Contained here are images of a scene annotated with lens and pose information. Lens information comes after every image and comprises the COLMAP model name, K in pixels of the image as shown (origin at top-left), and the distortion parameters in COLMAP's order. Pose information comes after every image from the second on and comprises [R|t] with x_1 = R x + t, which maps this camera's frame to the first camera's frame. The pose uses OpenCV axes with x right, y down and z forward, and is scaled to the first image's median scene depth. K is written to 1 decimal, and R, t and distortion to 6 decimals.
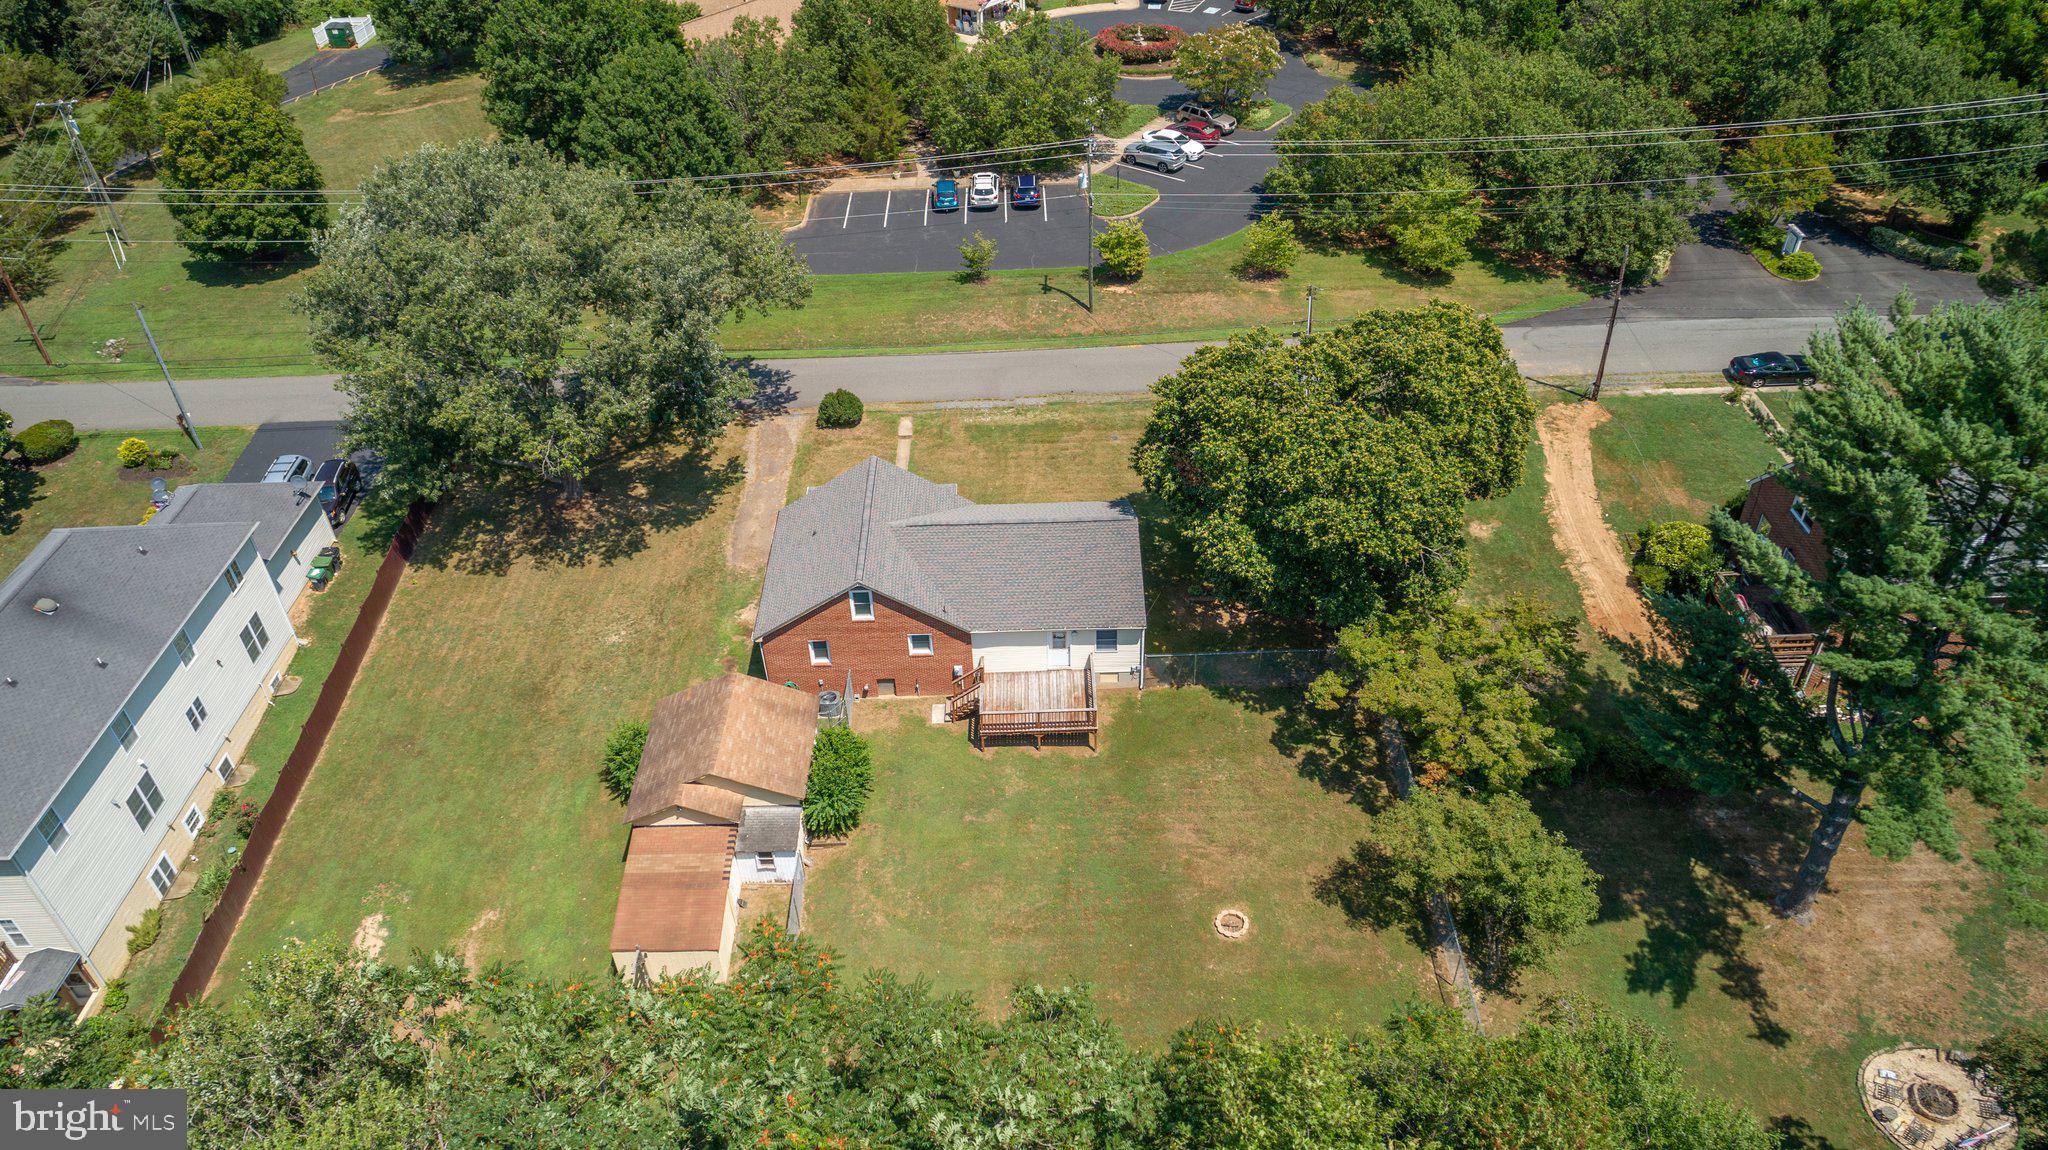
lens RADIAL K [[1378.2, 0, 1023.0], [0, 1378.2, 575.7], [0, 0, 1]] dist [-0.012520, 0.010599]
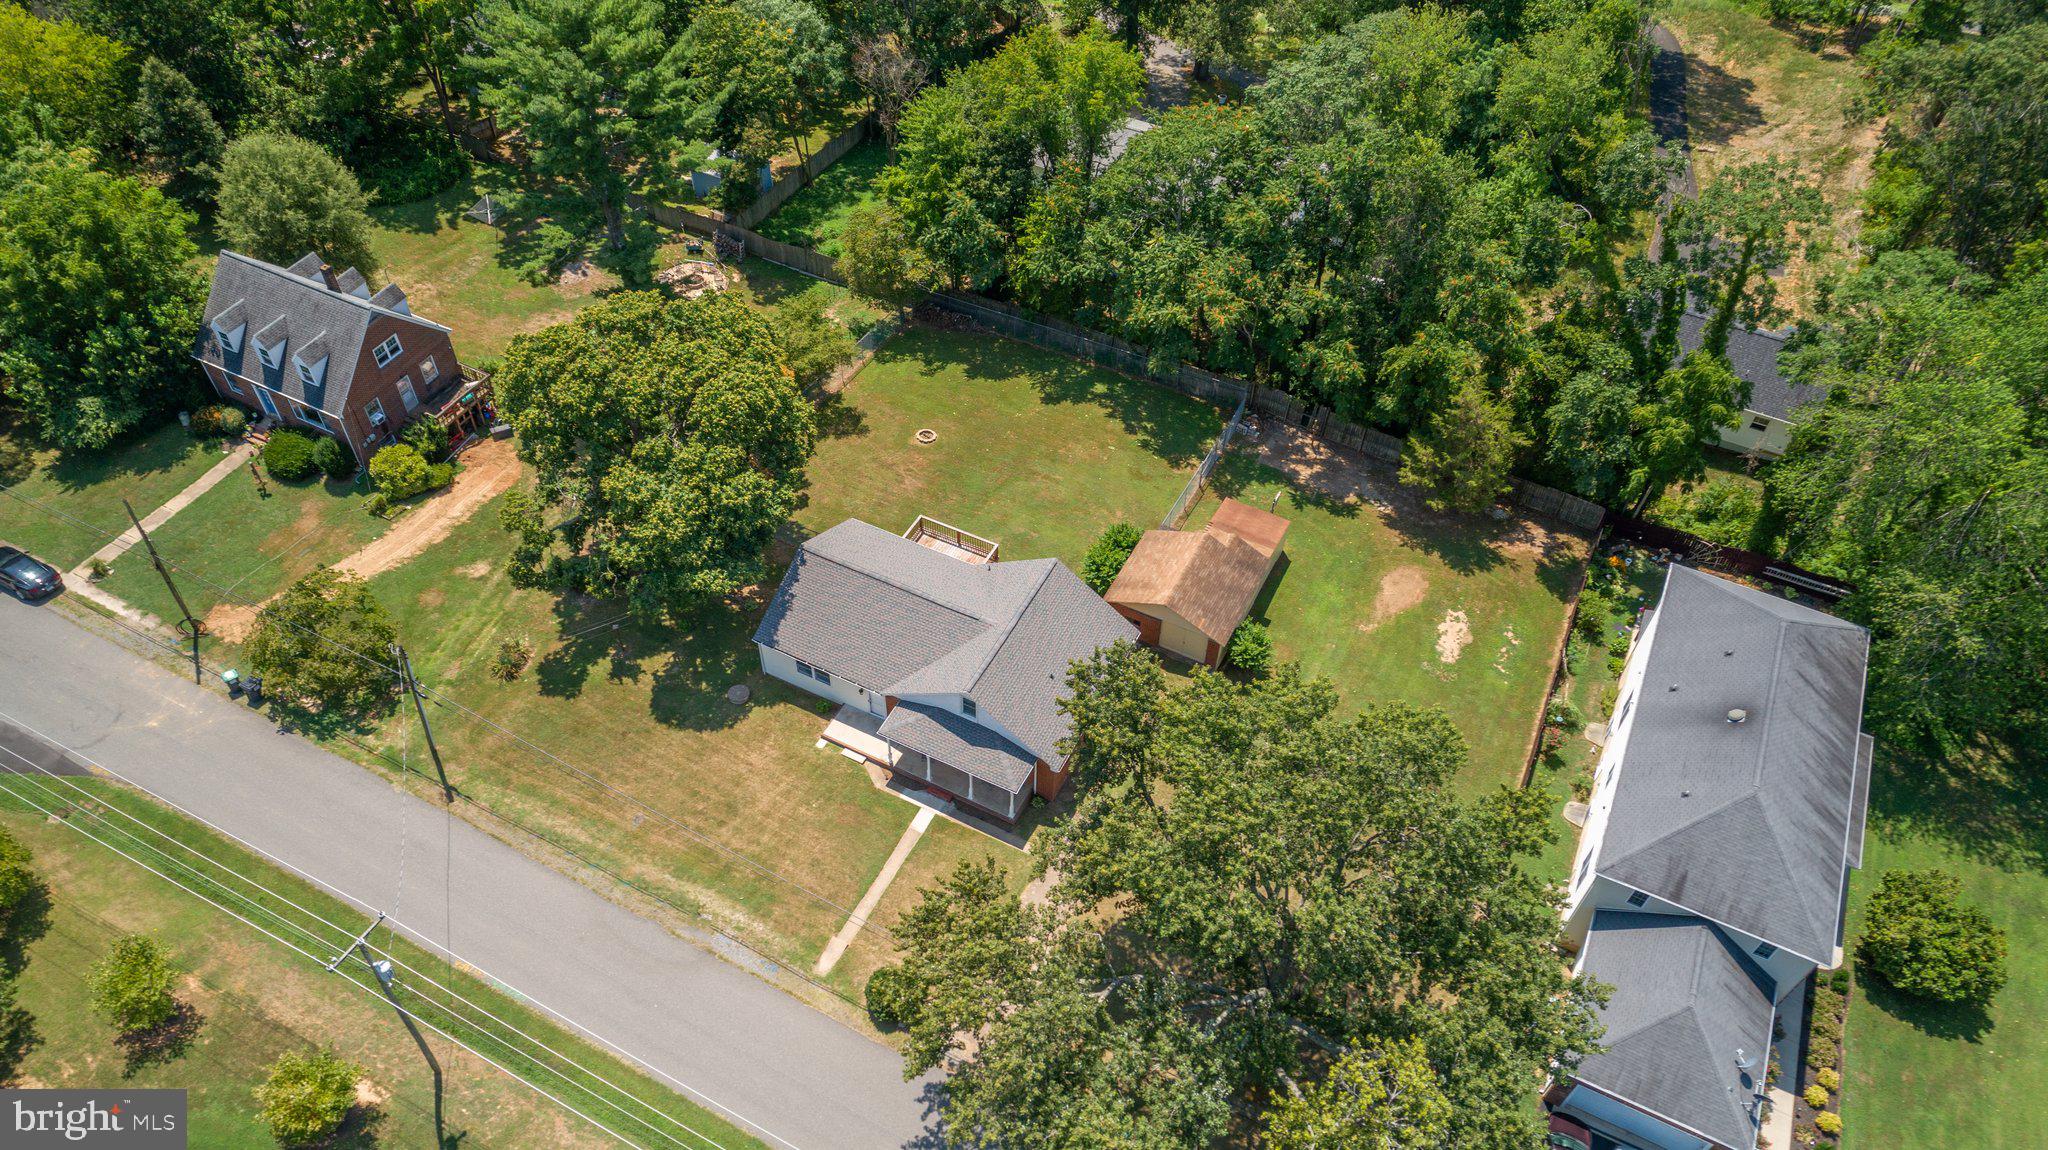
lens RADIAL K [[1378.2, 0, 1021.9], [0, 1378.2, 577.4], [0, 0, 1]] dist [-0.012520, 0.010599]
pose [[-0.887104, -0.335340, 0.317165, -0.356153], [0.285034, 0.142472, 0.947870, -0.845086], [-0.363046, 0.931262, -0.030804, 0.791736]]
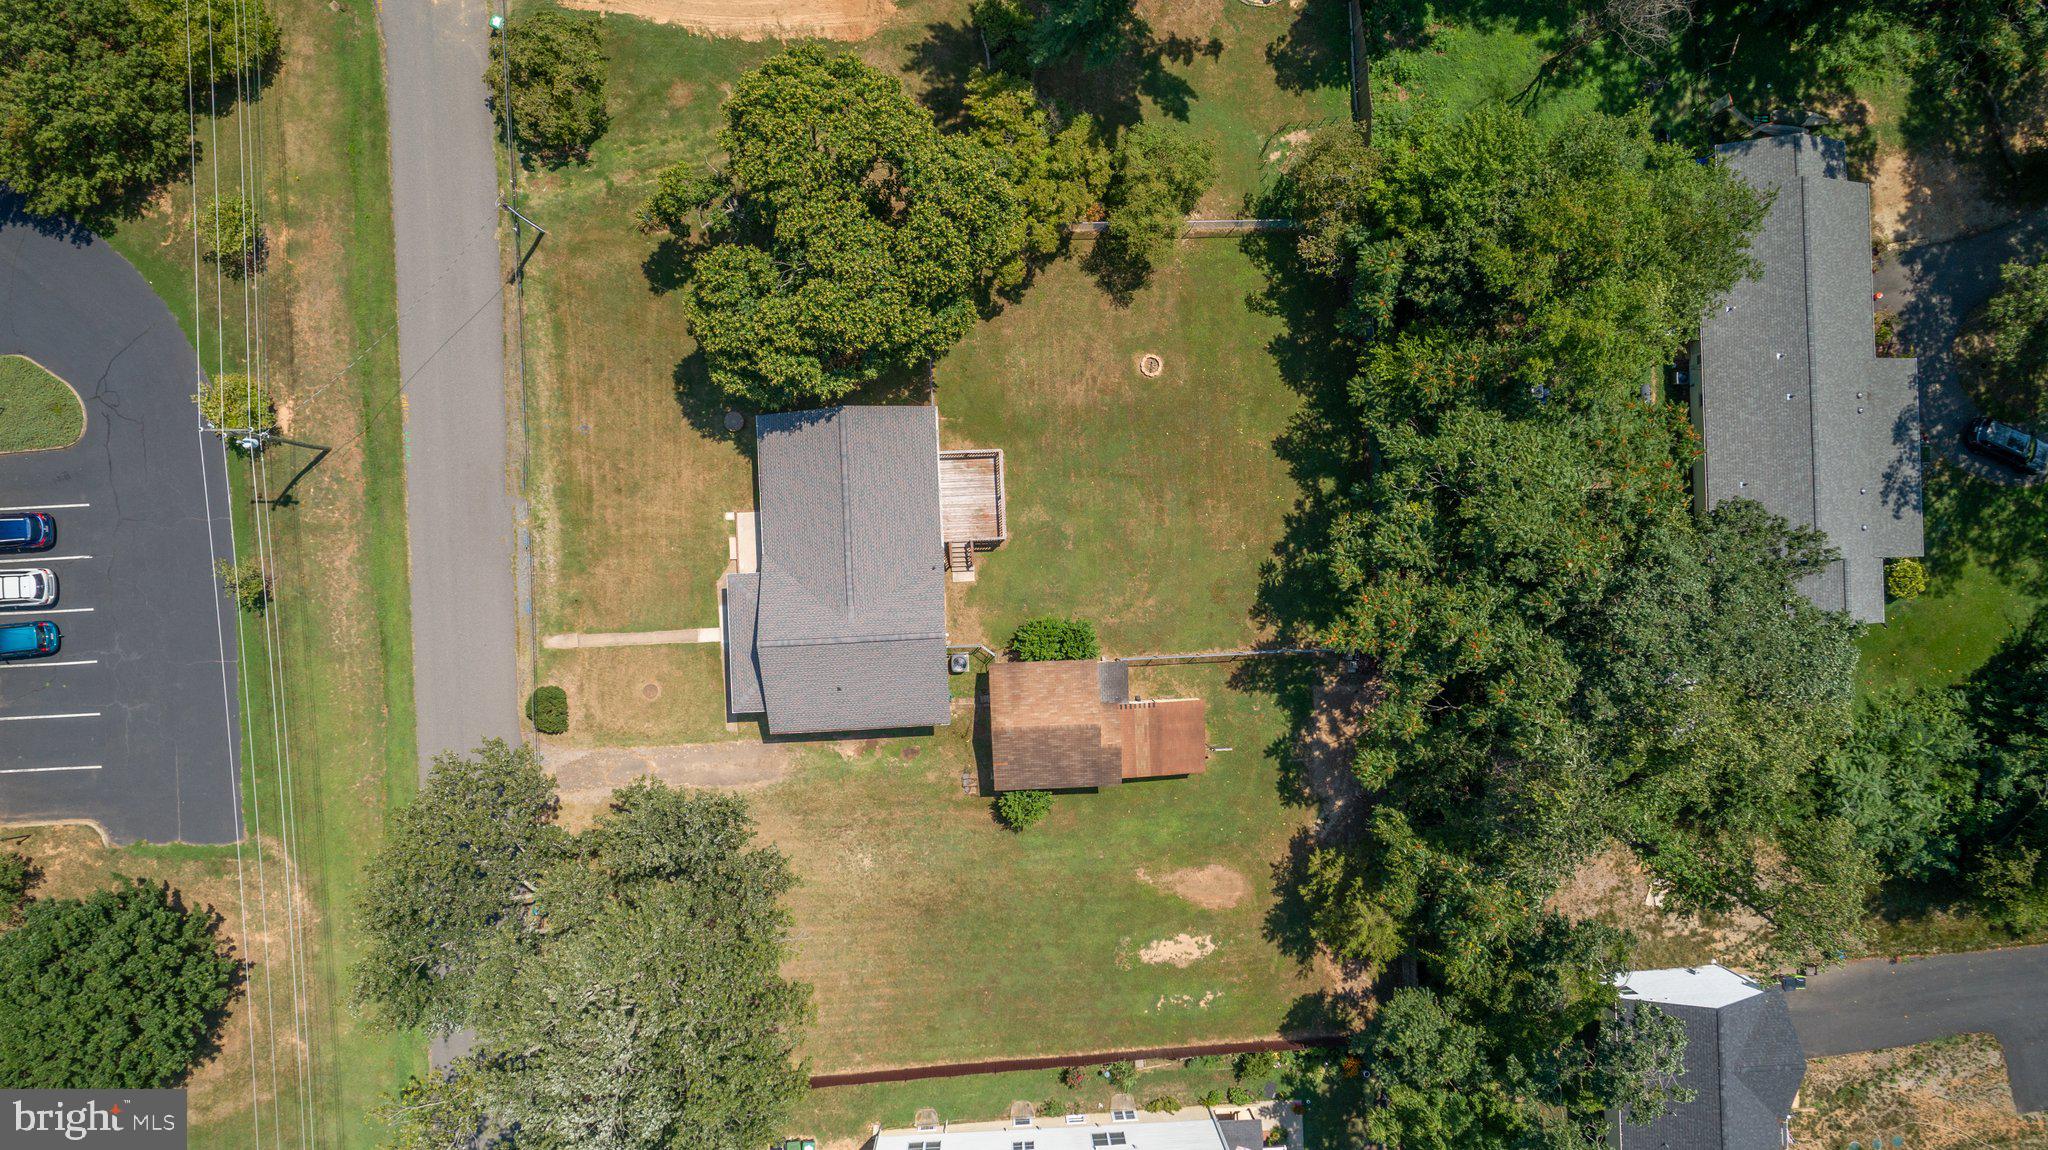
lens RADIAL K [[1378.2, 0, 1025.1], [0, 1378.2, 576.9], [0, 0, 1]] dist [-0.012520, 0.010599]
pose [[-0.033360, -0.999087, 0.026697, -0.076711], [0.595535, 0.001581, 0.803328, -0.700151], [-0.802636, 0.042697, 0.594939, 0.155222]]
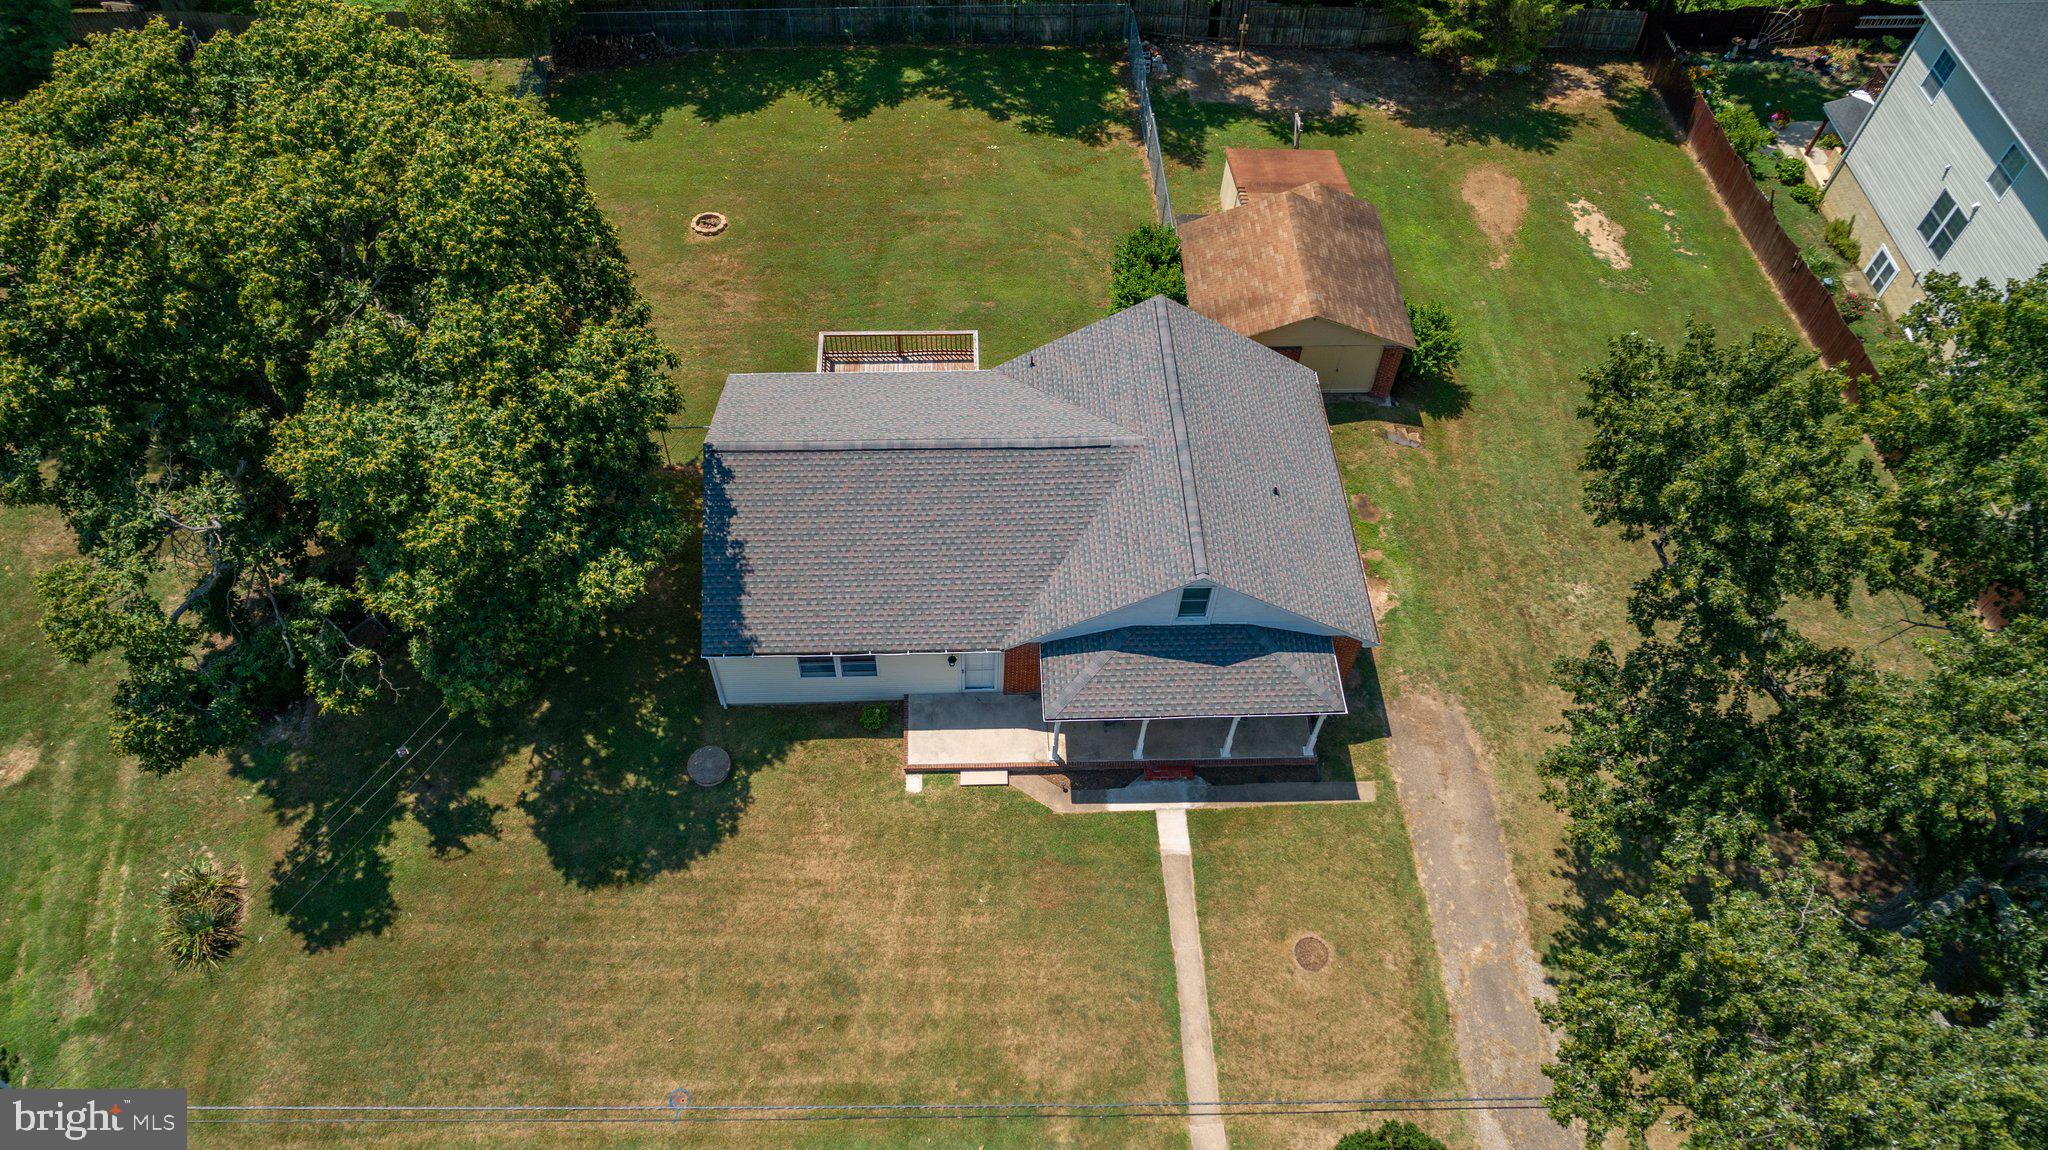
lens RADIAL K [[1378.2, 0, 1021.9], [0, 1378.2, 570.6], [0, 0, 1]] dist [-0.012520, 0.010599]
pose [[-0.999585, 0.023375, -0.016813, -0.029416], [-0.017587, -0.033332, 0.999290, -0.487917], [0.022798, 0.999171, 0.033729, 0.824854]]
